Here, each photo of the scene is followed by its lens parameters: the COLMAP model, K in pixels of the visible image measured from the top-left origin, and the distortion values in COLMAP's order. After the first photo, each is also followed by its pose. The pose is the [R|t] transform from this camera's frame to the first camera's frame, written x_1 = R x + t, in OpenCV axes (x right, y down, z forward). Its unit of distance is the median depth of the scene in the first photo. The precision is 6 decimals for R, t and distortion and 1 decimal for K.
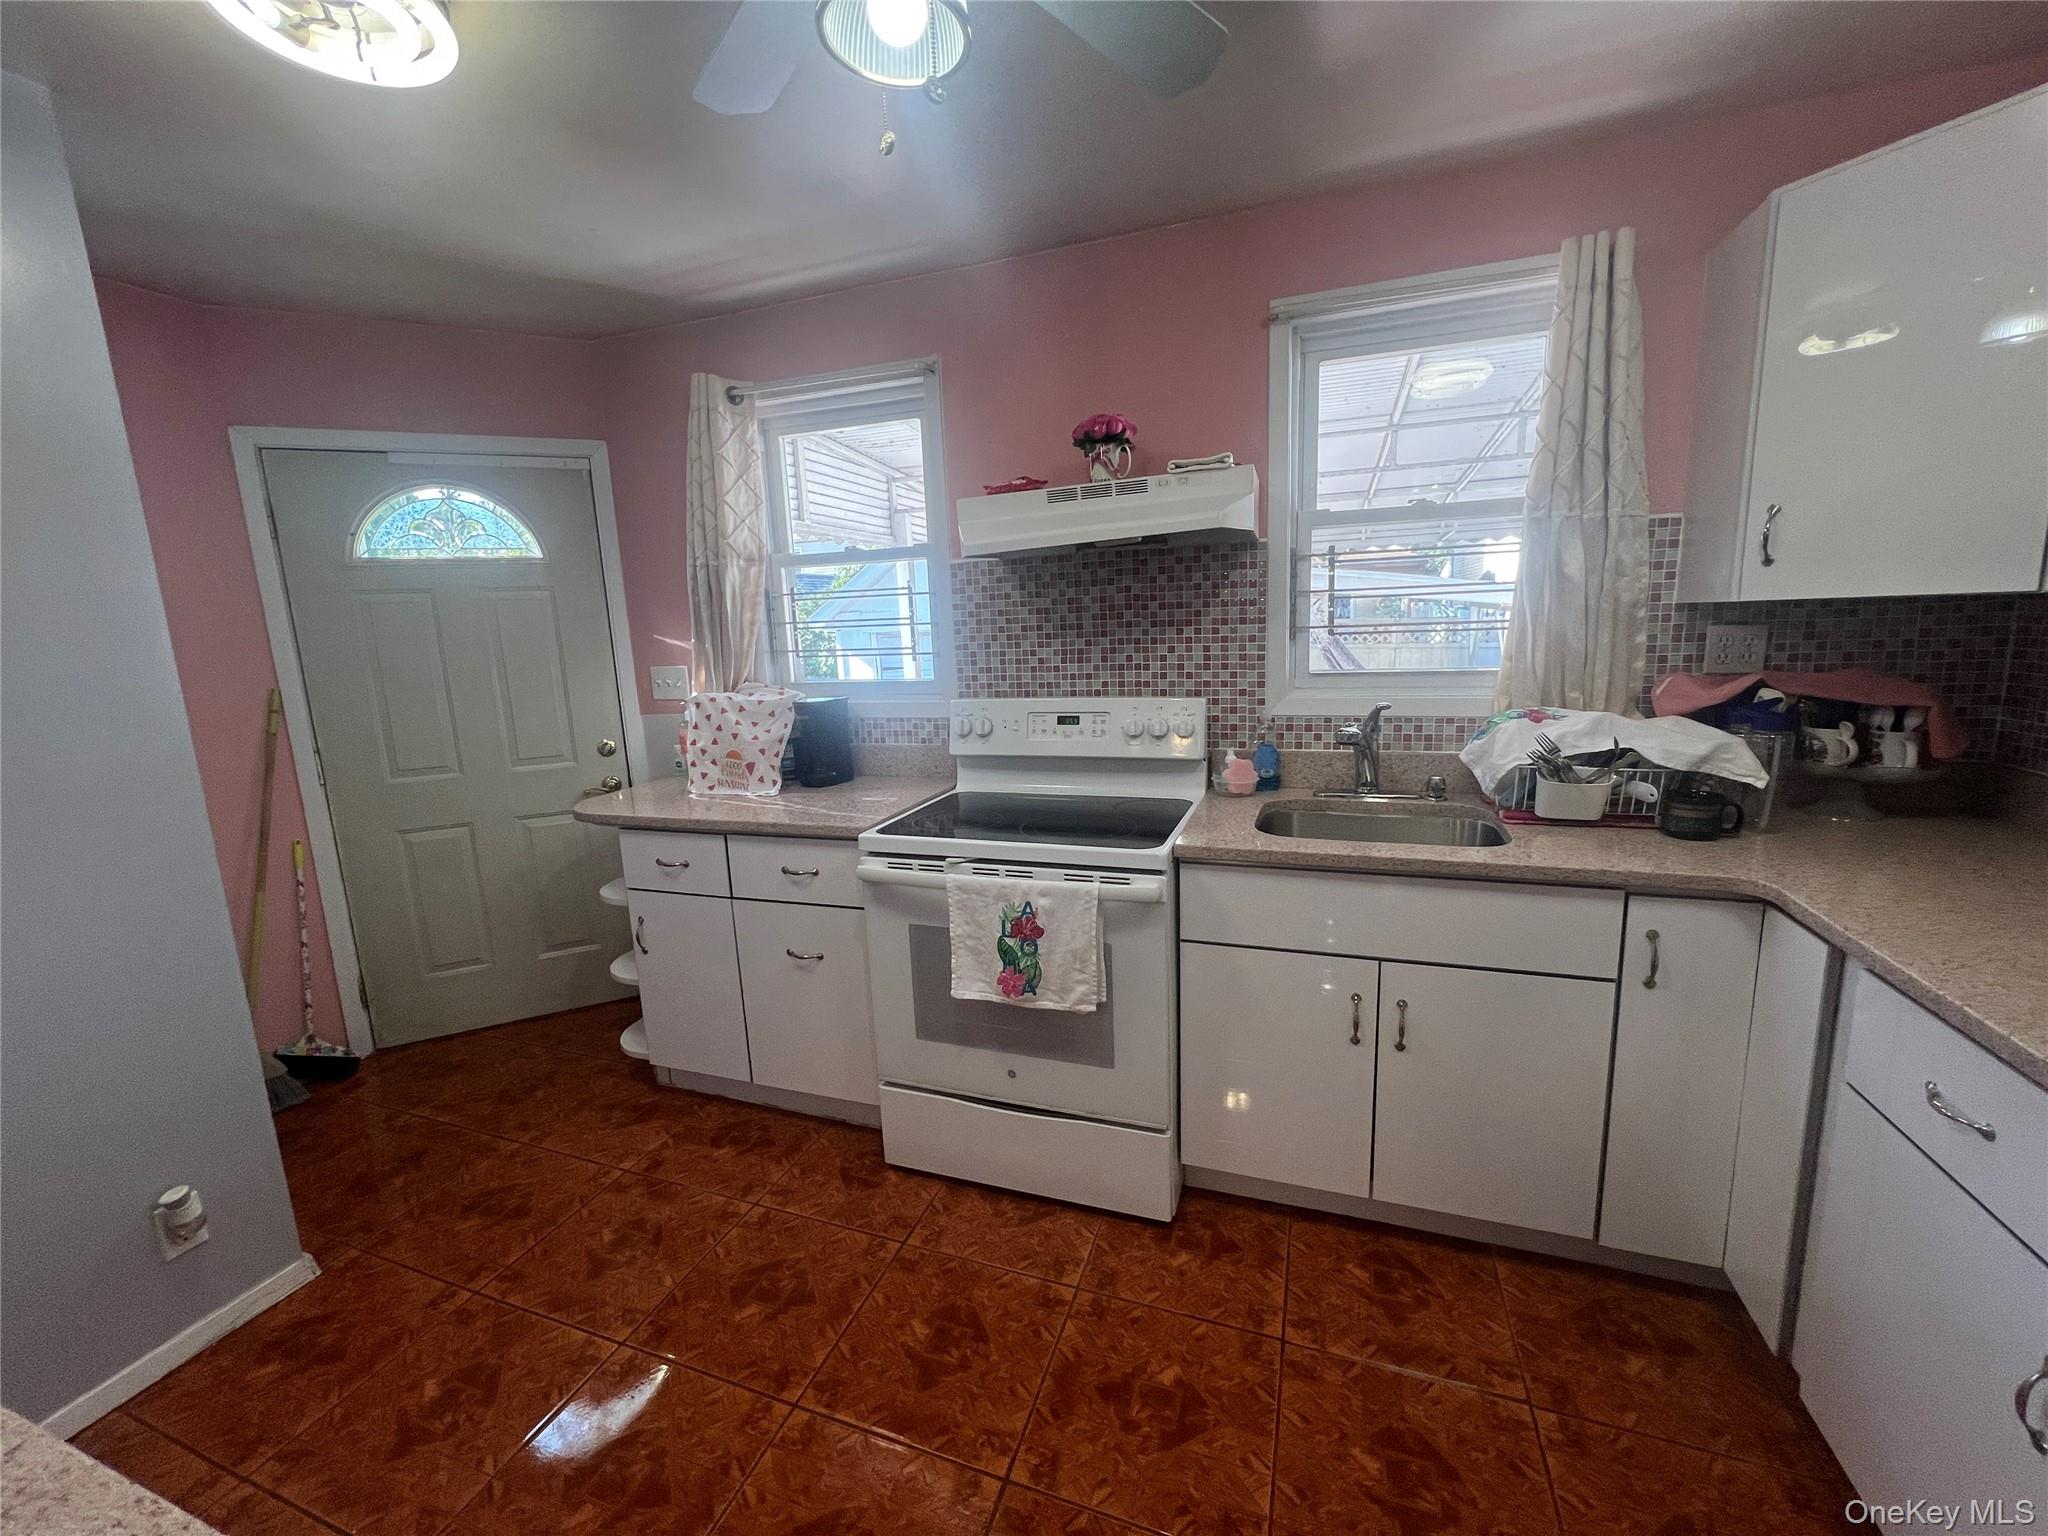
lens RADIAL K [[818.6, 0, 1019.4], [0, 818.6, 770.0], [0, 0, 1]] dist [-0.002402, 0.000107]
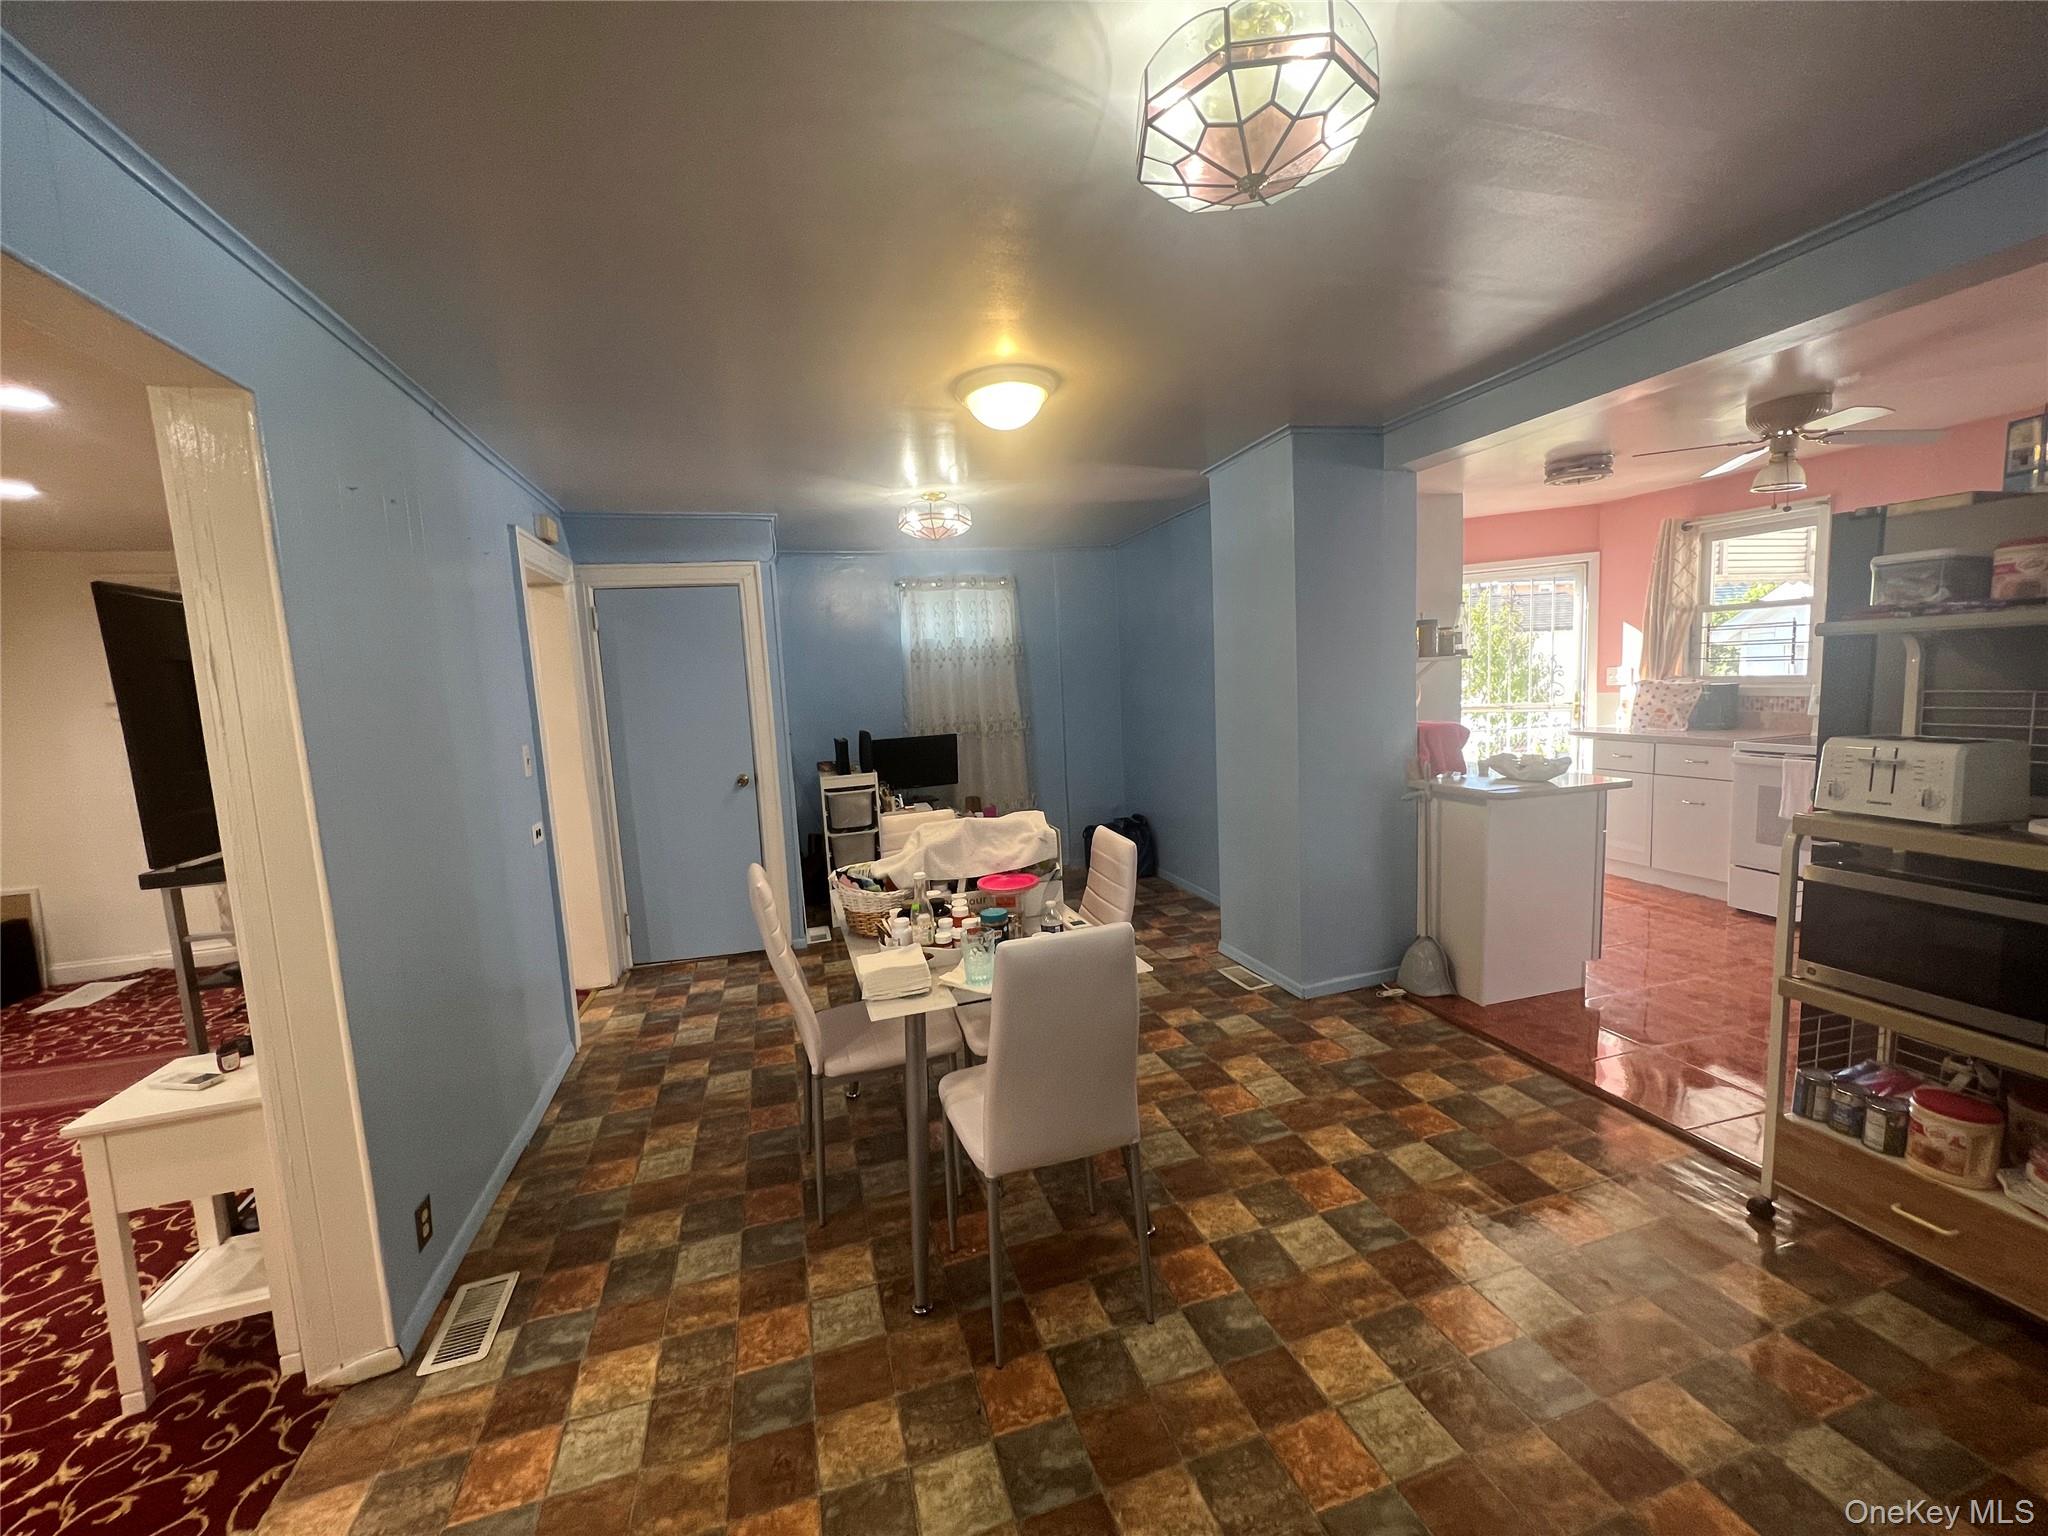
lens RADIAL K [[818.6, 0, 1017.0], [0, 818.6, 763.5], [0, 0, 1]] dist [-0.002402, 0.000107]
pose [[0.590254, 0.102576, -0.800674, 0.310850], [-0.113659, 0.992573, 0.043371, 0.188677], [0.799176, 0.065404, 0.597528, -1.340334]]
